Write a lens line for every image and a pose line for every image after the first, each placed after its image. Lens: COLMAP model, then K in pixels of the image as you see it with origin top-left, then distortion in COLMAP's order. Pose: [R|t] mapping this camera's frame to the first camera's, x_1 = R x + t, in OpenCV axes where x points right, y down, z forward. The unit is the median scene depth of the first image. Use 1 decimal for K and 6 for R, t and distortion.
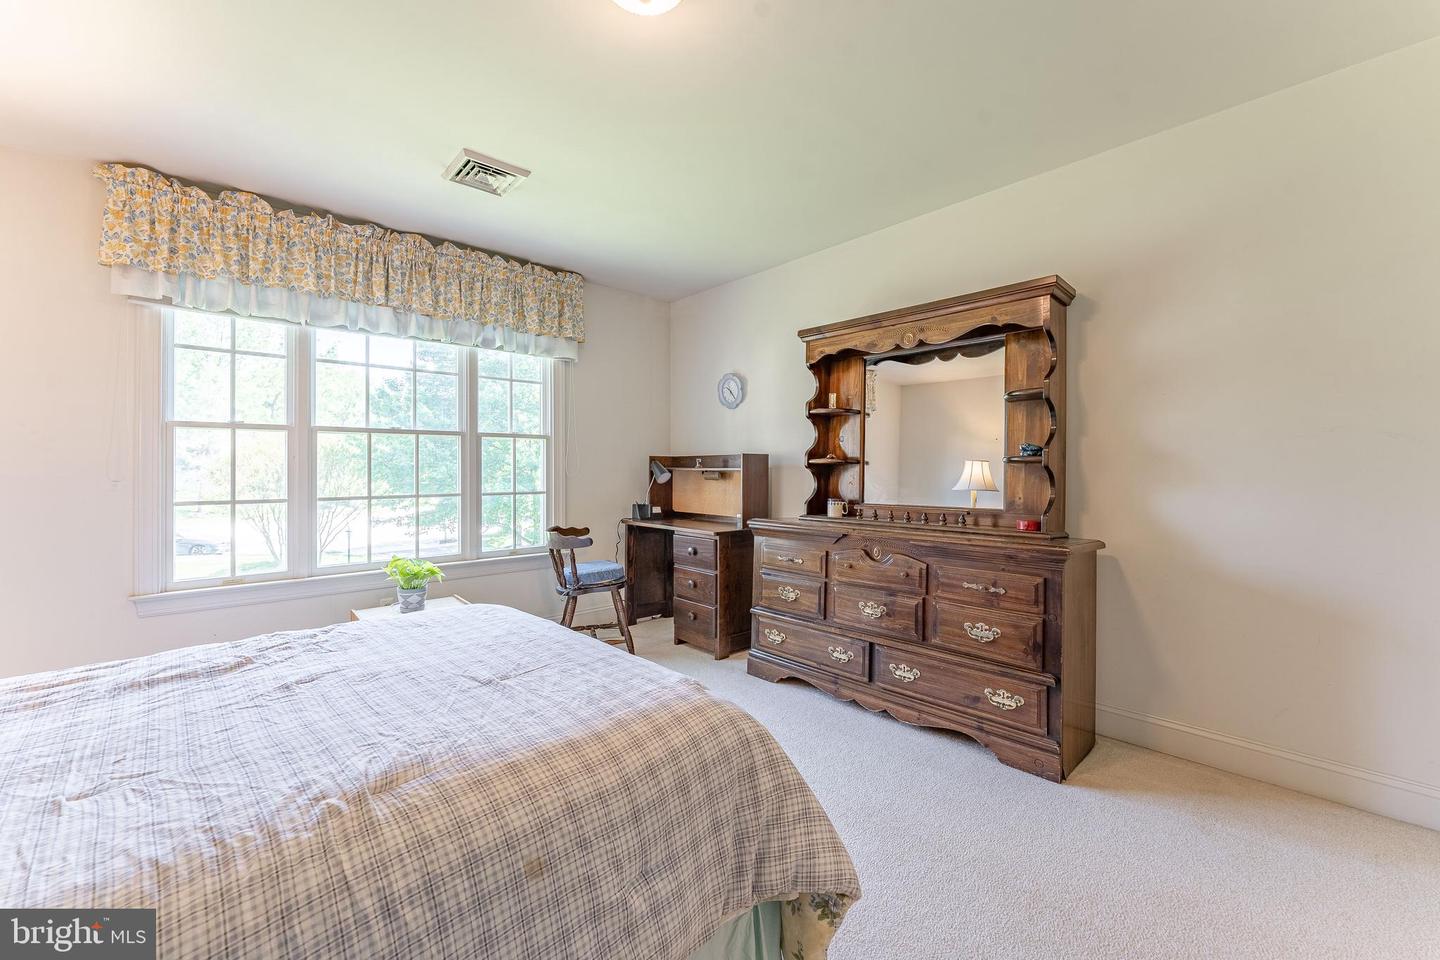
lens RADIAL K [[586.3, 0, 726.1], [0, 586.3, 471.6], [0, 0, 1]] dist [0.001367, -0.001240]
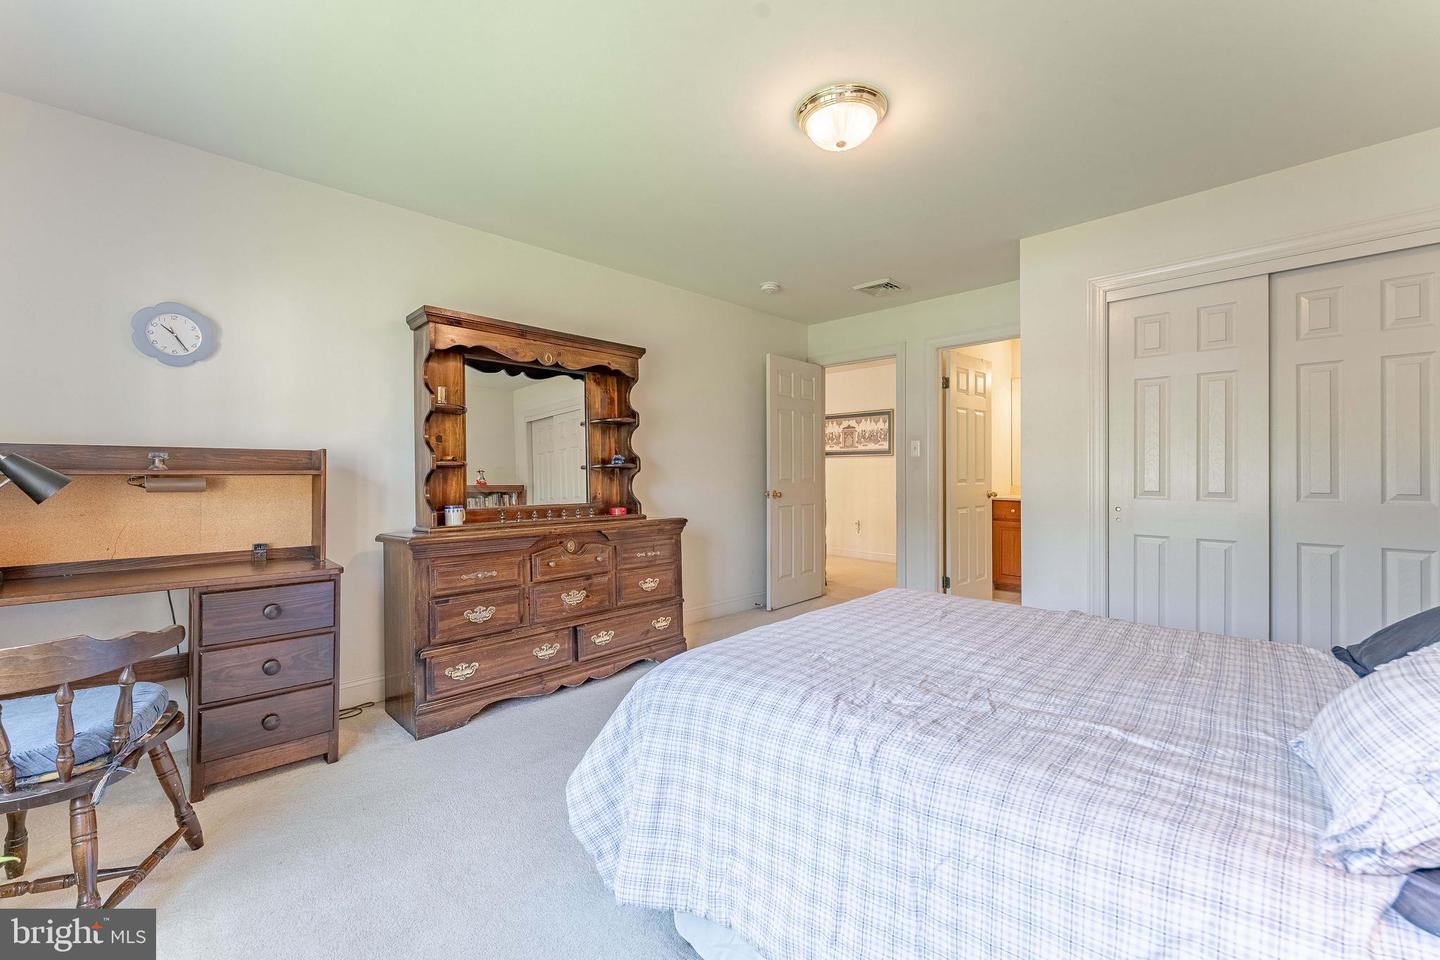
lens RADIAL K [[586.3, 0, 721.2], [0, 586.3, 474.0], [0, 0, 1]] dist [0.001367, -0.001240]
pose [[-0.043461, -0.000088, 0.999055, -0.538589], [0.004776, 0.999989, 0.000296, -0.000267], [-0.999044, 0.004784, -0.043460, 0.462193]]
